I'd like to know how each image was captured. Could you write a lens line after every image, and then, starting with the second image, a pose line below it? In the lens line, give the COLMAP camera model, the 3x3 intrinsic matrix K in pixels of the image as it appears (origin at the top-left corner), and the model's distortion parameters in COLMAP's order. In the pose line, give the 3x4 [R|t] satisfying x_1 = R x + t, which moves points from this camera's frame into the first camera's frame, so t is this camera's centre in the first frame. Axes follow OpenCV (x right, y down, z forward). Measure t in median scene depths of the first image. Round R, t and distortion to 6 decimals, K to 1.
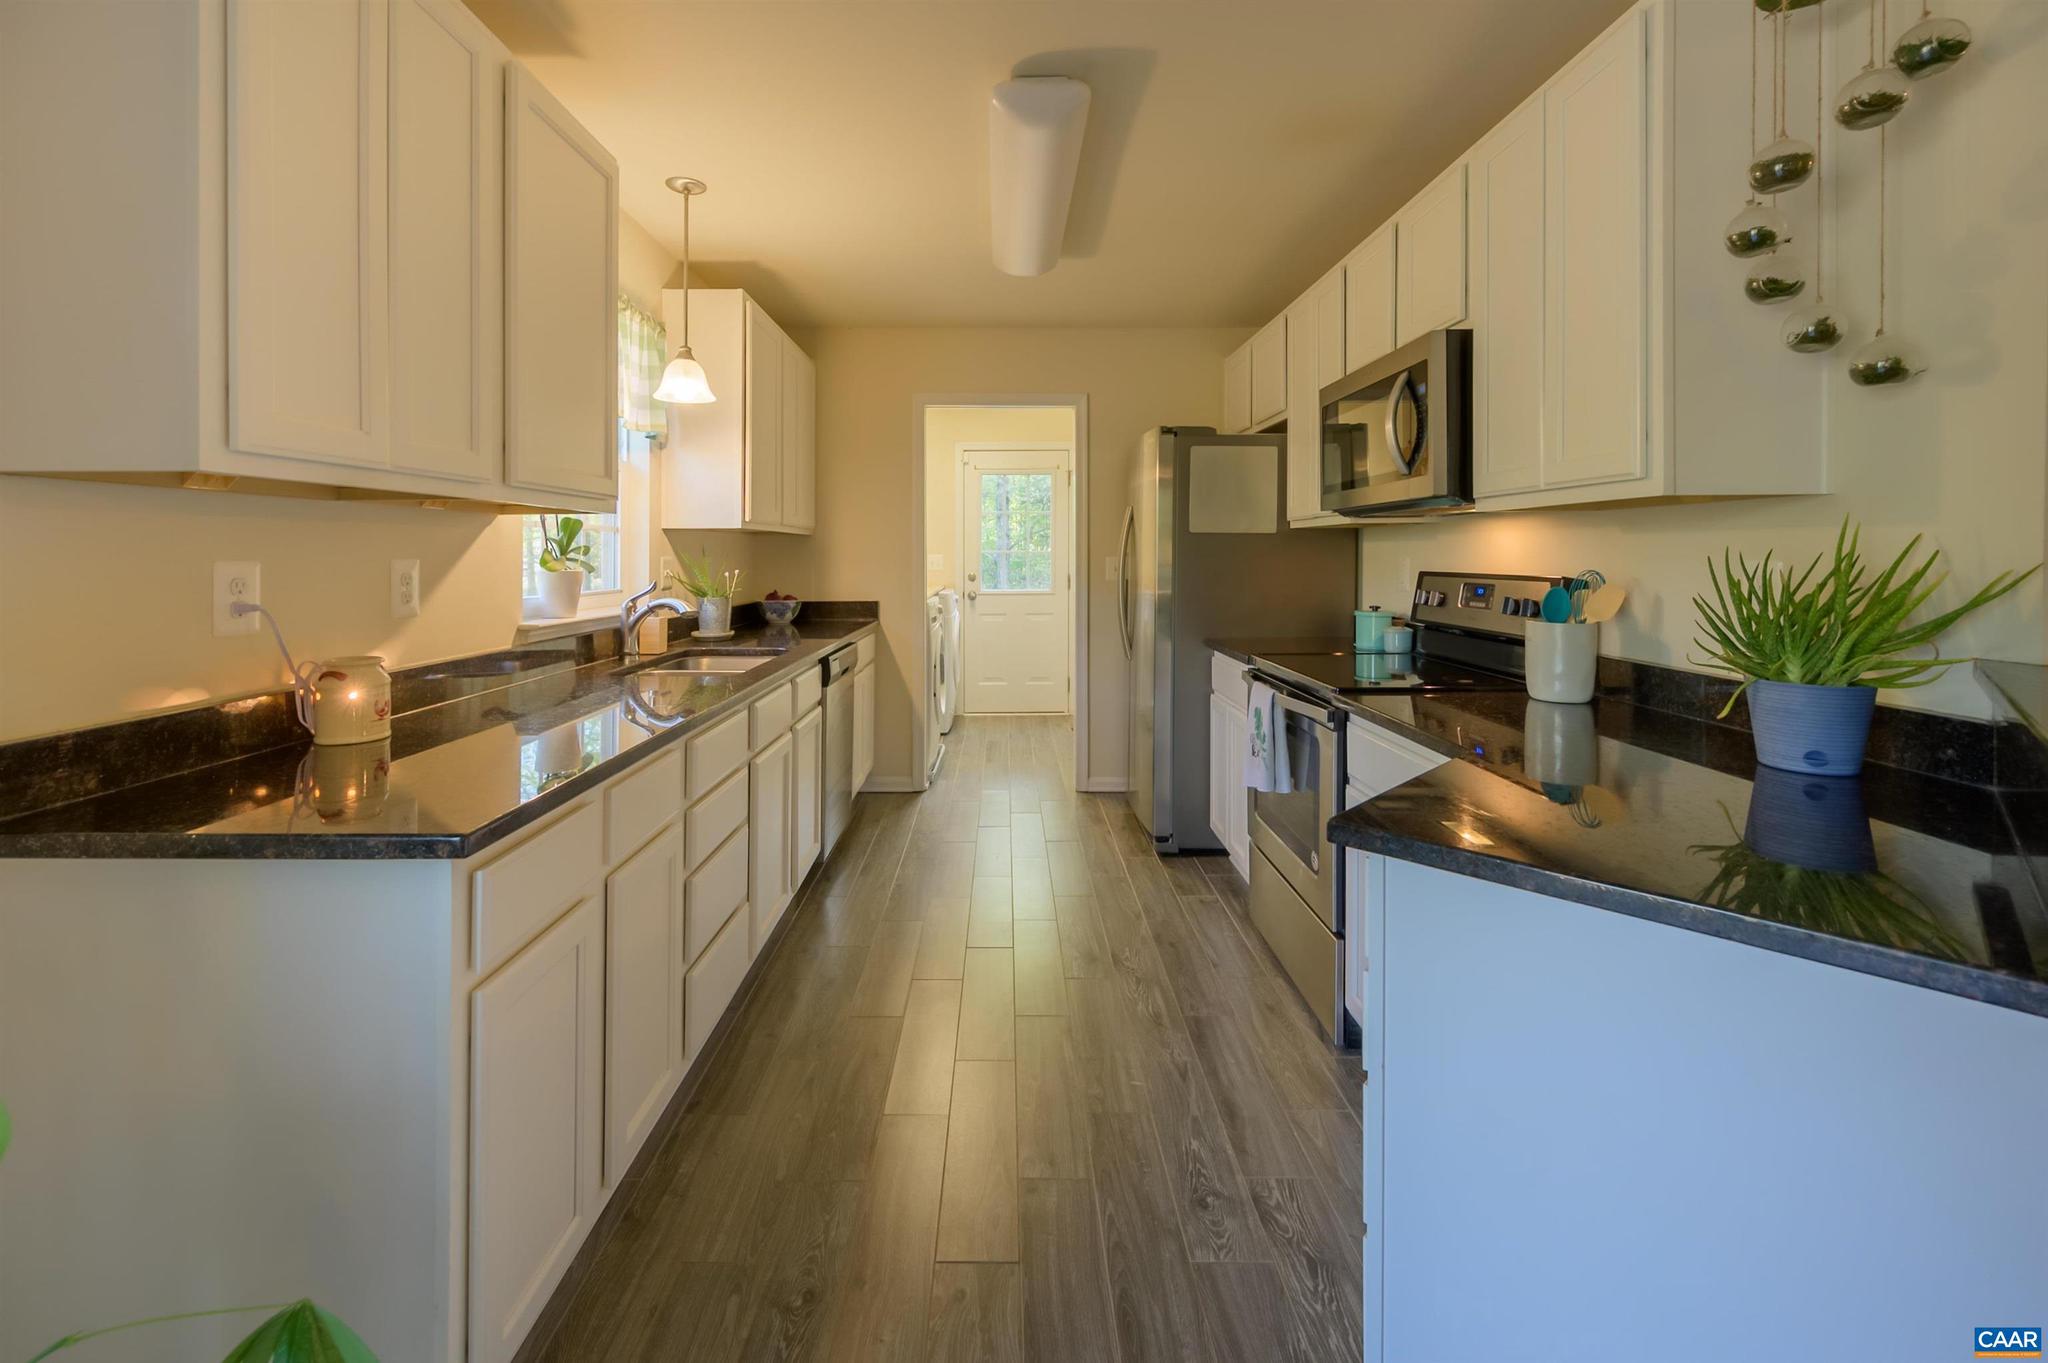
lens RADIAL K [[853.6, 0, 998.9], [0, 853.6, 560.9], [0, 0, 1]] dist [0.002589, -0.000570]
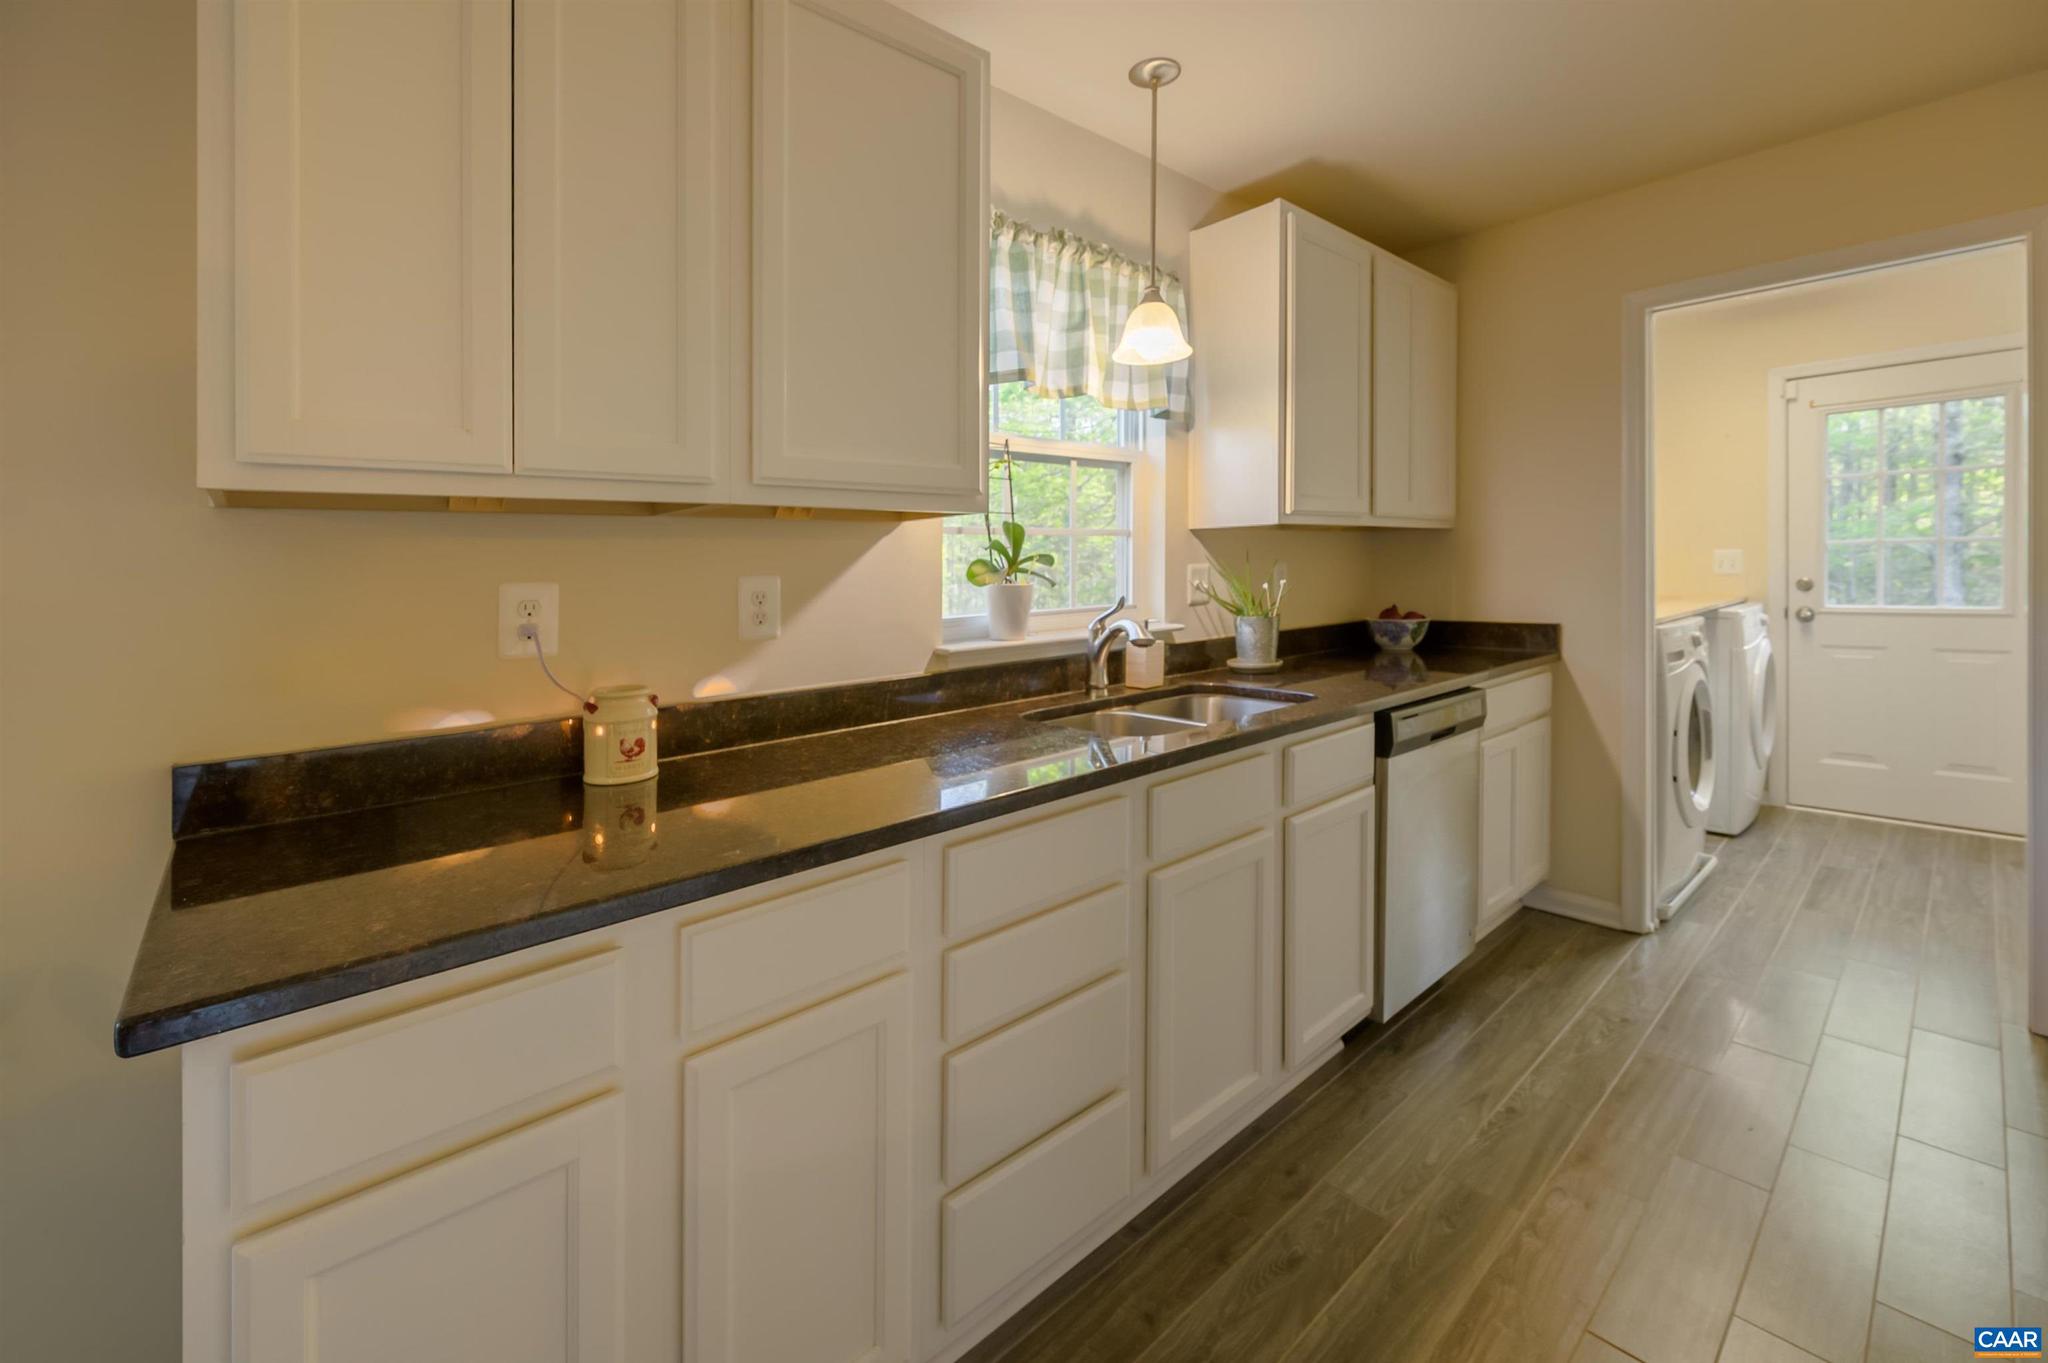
lens RADIAL K [[853.6, 0, 1006.8], [0, 853.6, 574.3], [0, 0, 1]] dist [0.002589, -0.000570]
pose [[0.663805, -0.007756, -0.747866, 0.112335], [0.017505, 0.999833, 0.005168, -0.002597], [0.747701, -0.016522, 0.663830, 0.400308]]
